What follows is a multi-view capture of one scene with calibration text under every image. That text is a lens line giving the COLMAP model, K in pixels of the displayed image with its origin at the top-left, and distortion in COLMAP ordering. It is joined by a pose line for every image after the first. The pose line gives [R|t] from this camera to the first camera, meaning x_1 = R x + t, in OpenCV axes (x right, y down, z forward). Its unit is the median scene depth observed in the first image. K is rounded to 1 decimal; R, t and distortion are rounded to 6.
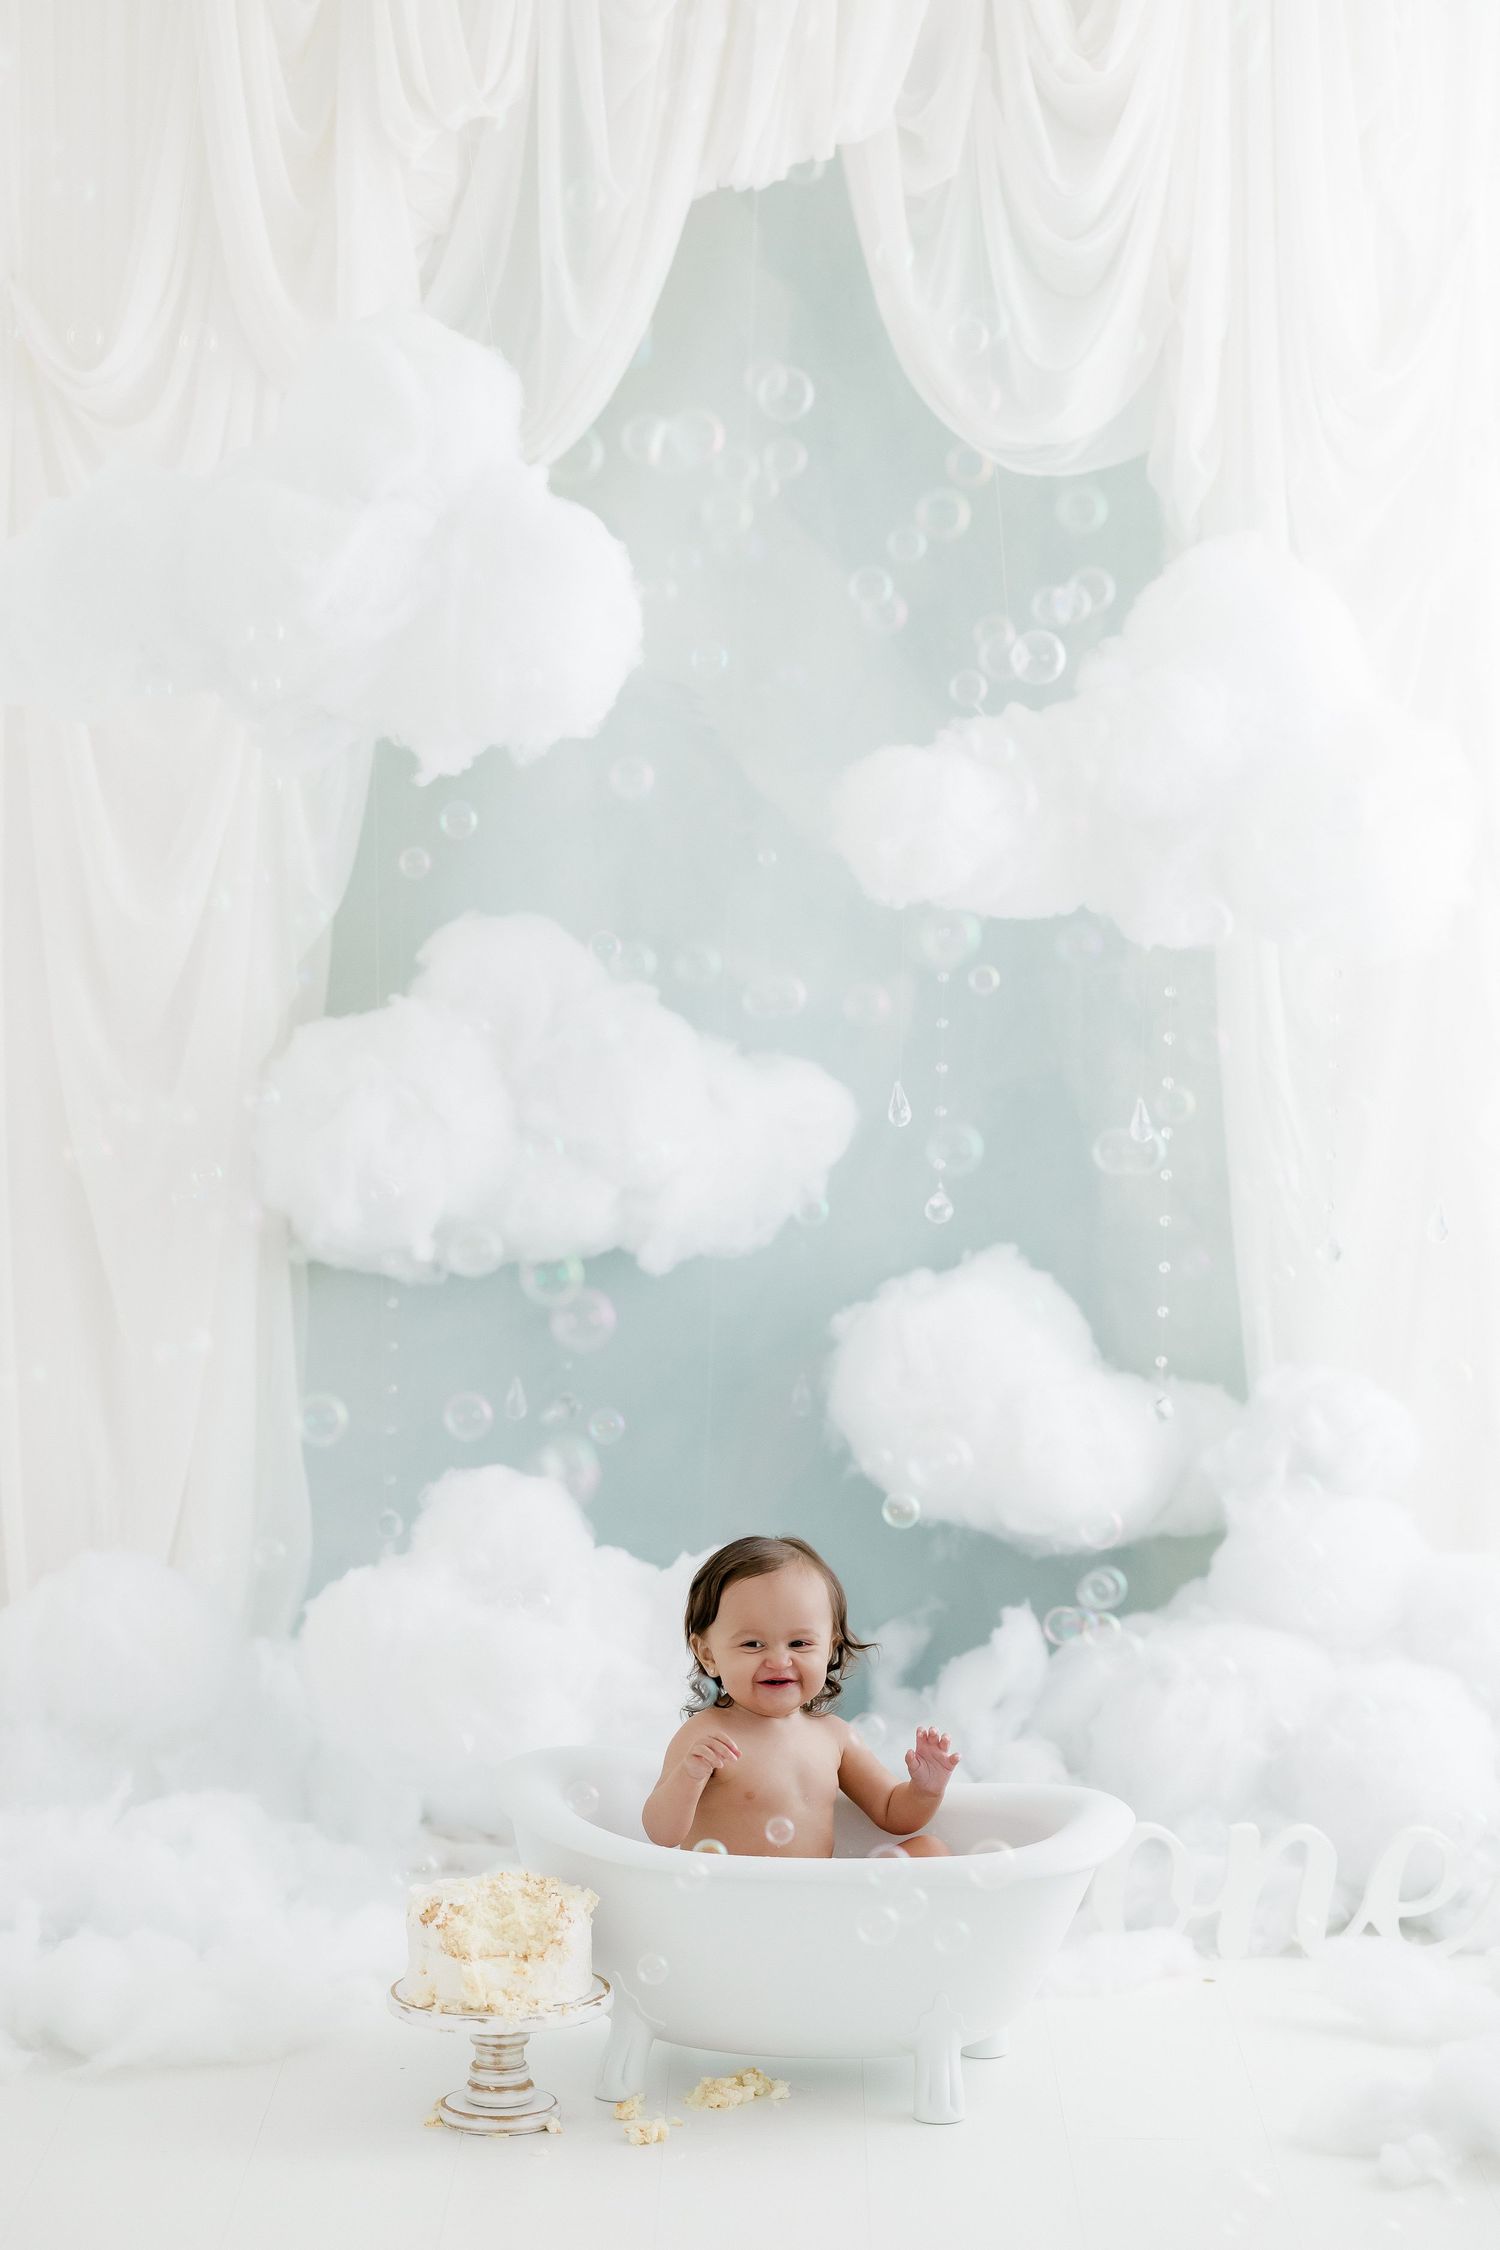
lens RADIAL K [[5540.5, 0, 747.7], [0, 5540.5, 1119.6], [0, 0, 1]] dist [-0.041309, 0.245139]
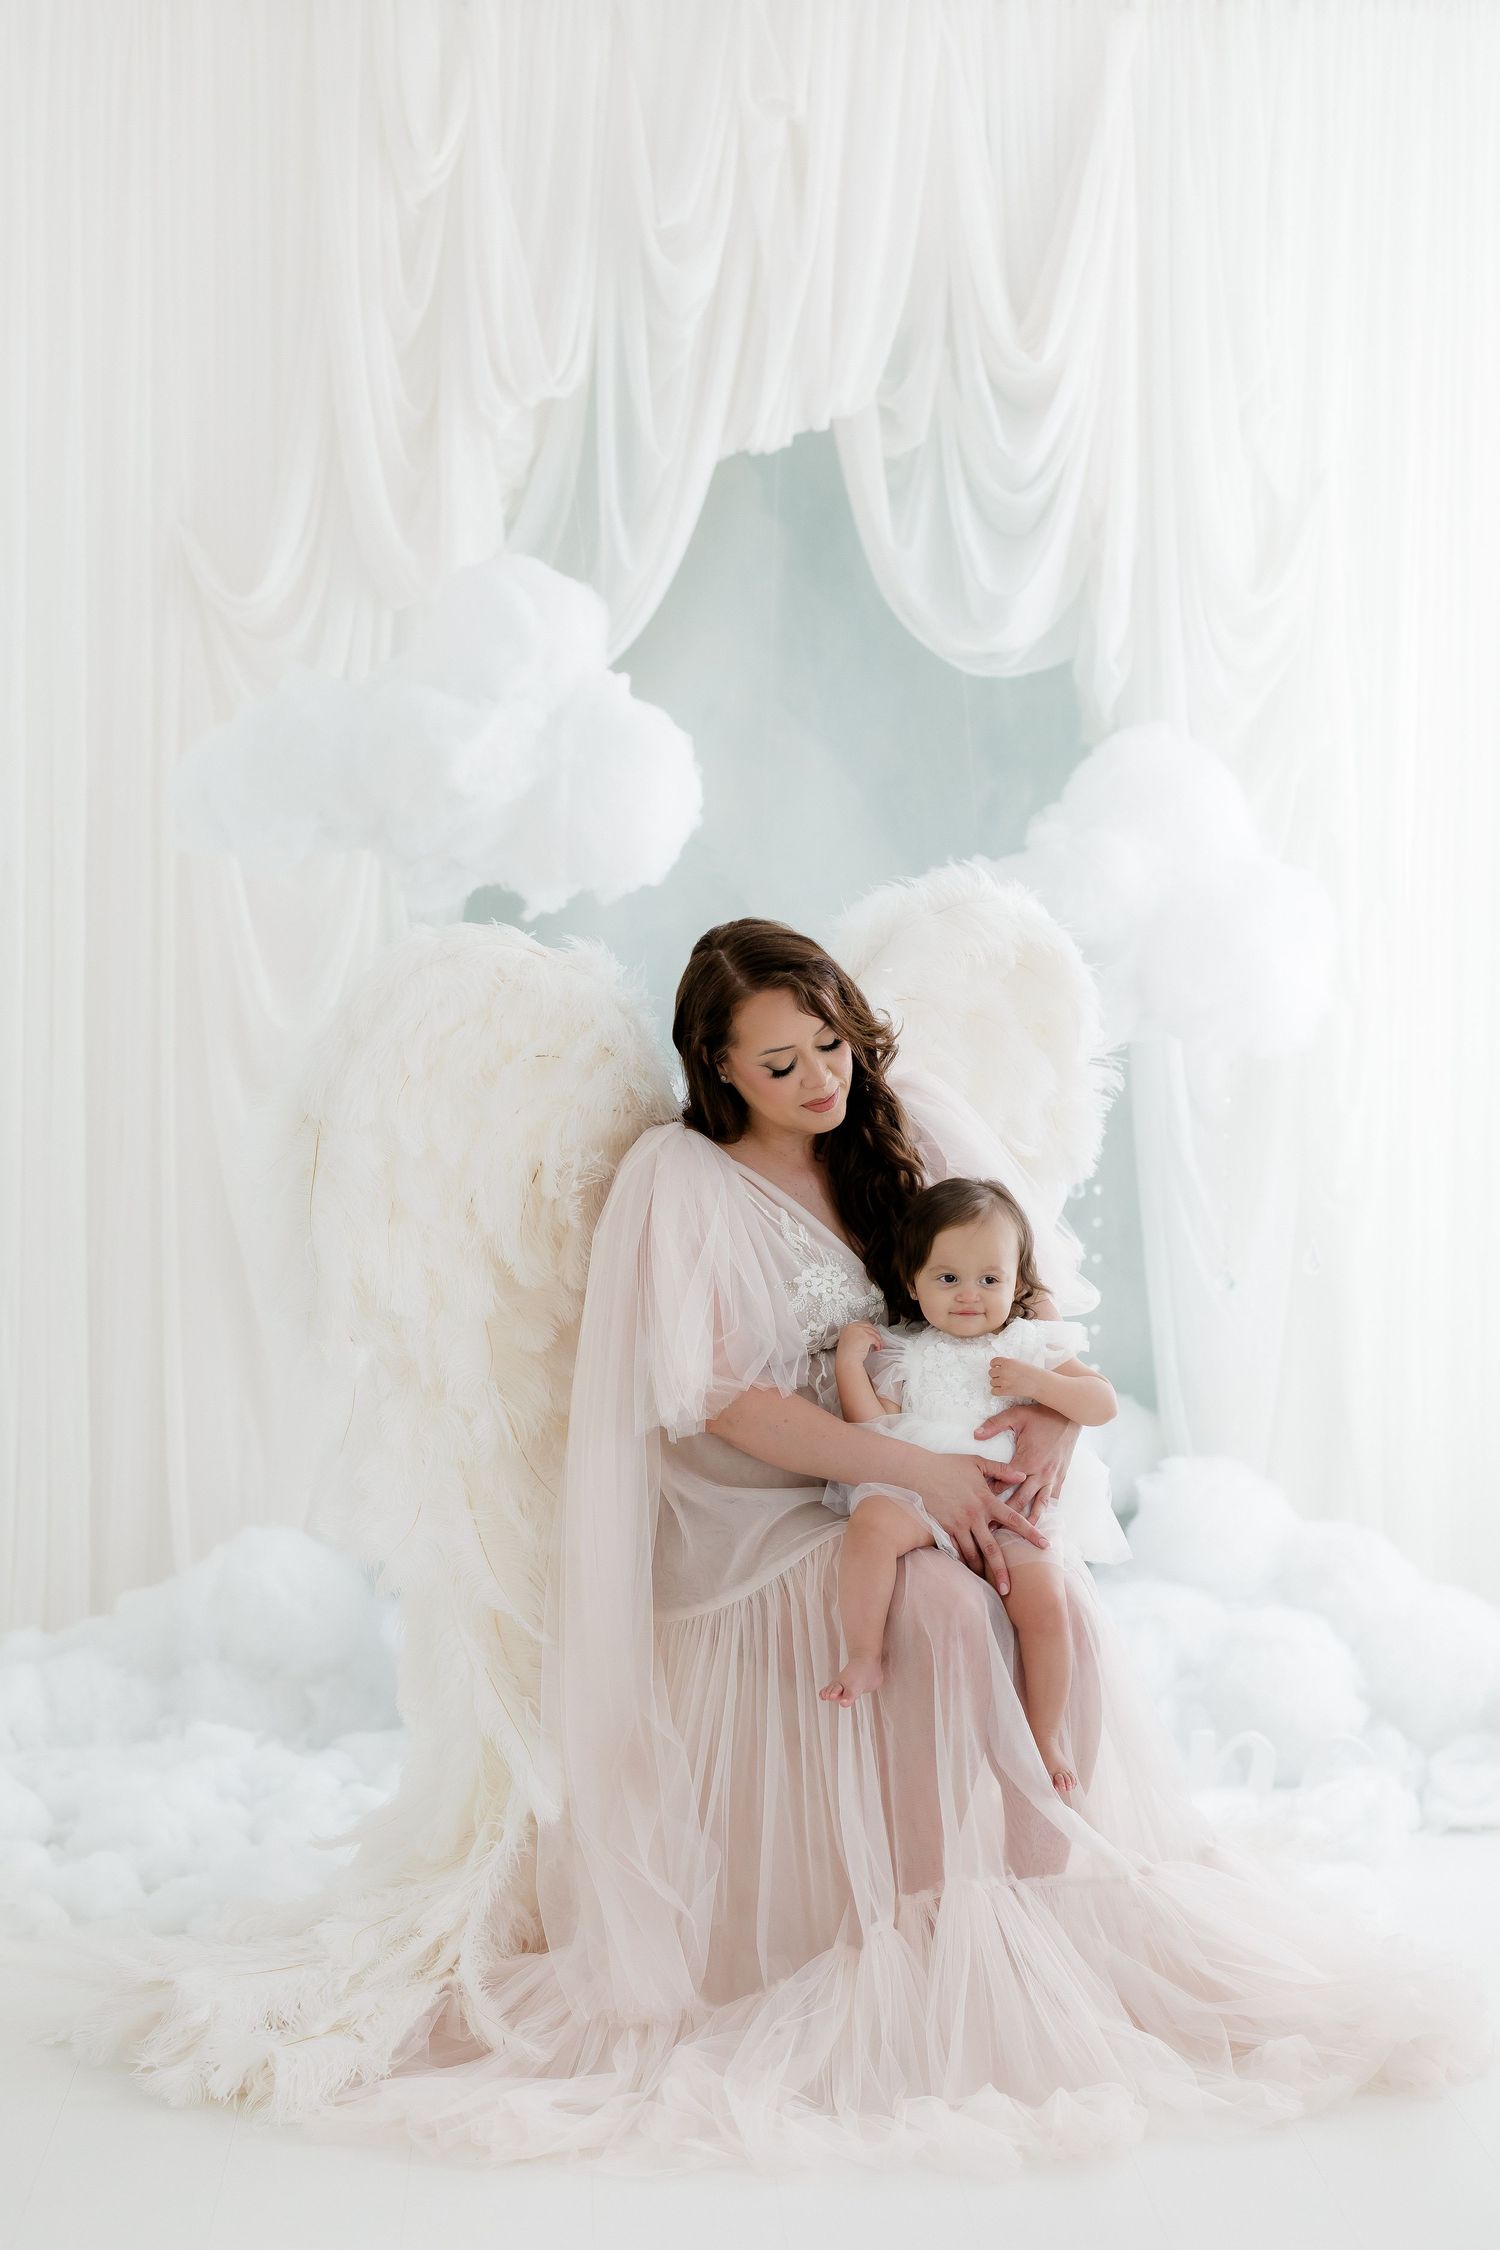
lens RADIAL K [[5502.9, 0, 751.3], [0, 5502.9, 1130.8], [0, 0, 1]] dist [-0.057466, 0.539314]
pose [[0.999086, -0.004273, 0.042538, -0.057101], [0.005278, 0.999709, -0.023538, 0.017799], [-0.042425, 0.023741, 0.998818, -0.262176]]
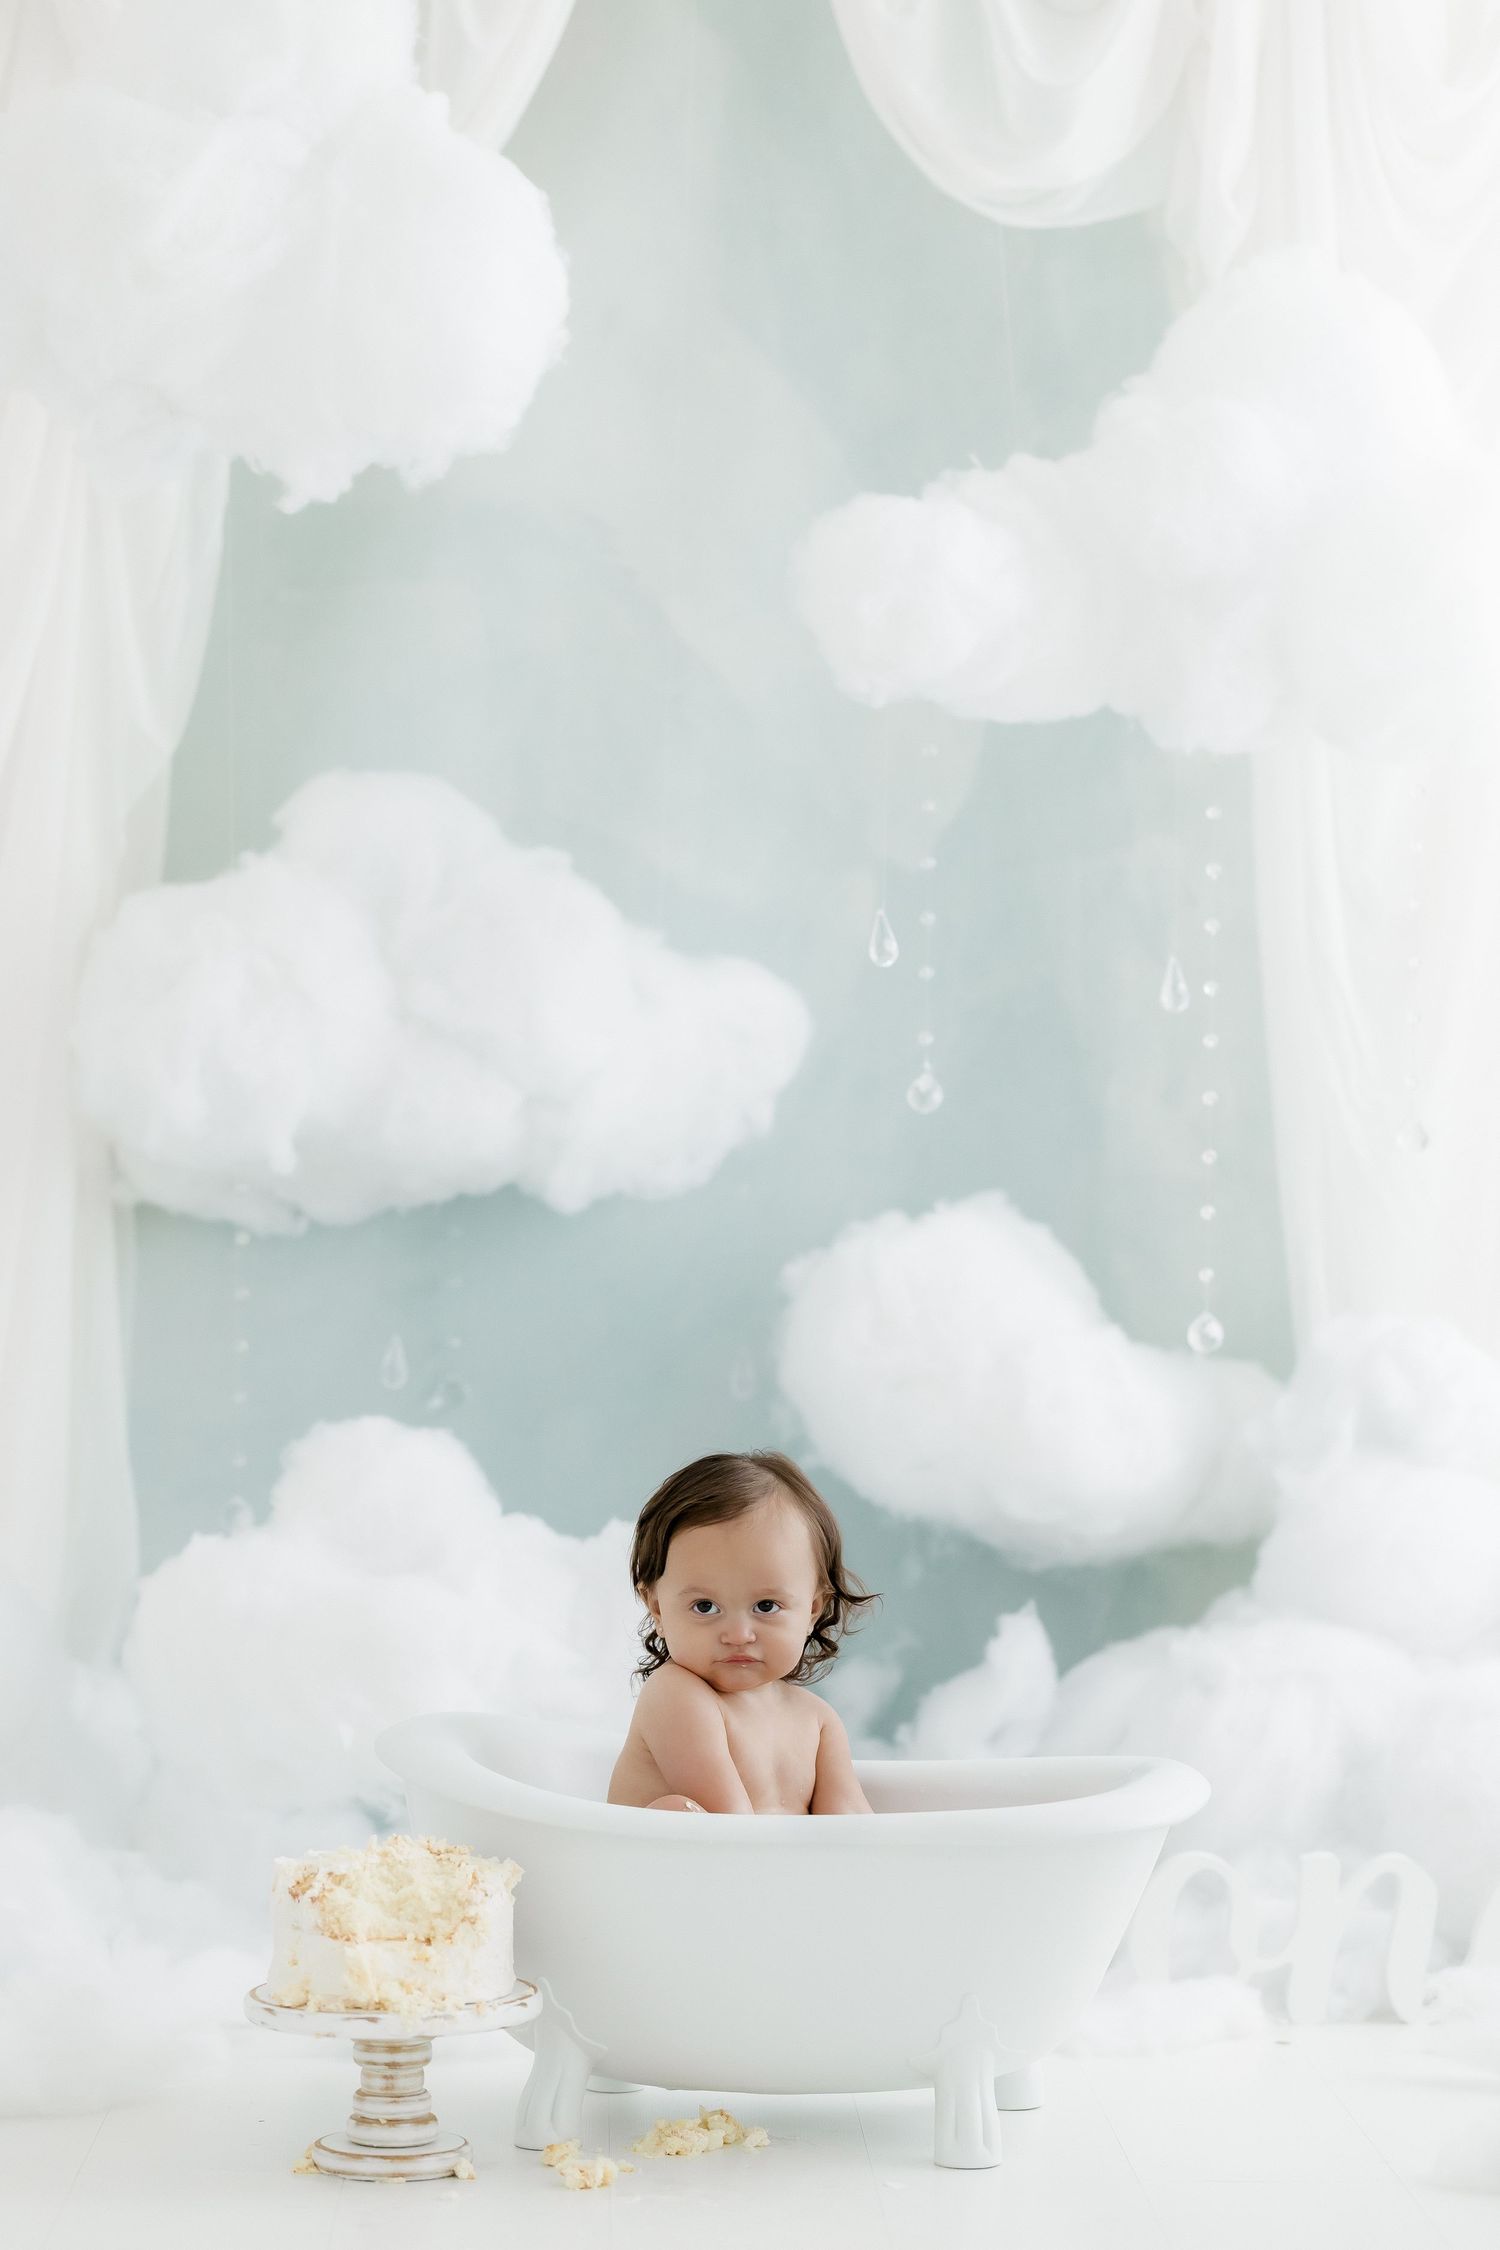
lens RADIAL K [[5573.1, 0, 740.0], [0, 5573.1, 1131.9], [0, 0, 1]] dist [-0.007414, -0.345901]
pose [[0.999408, -0.001035, 0.034394, -0.020058], [0.004157, 0.995859, -0.090818, 0.093986], [-0.034158, 0.090908, 0.995273, 0.193752]]
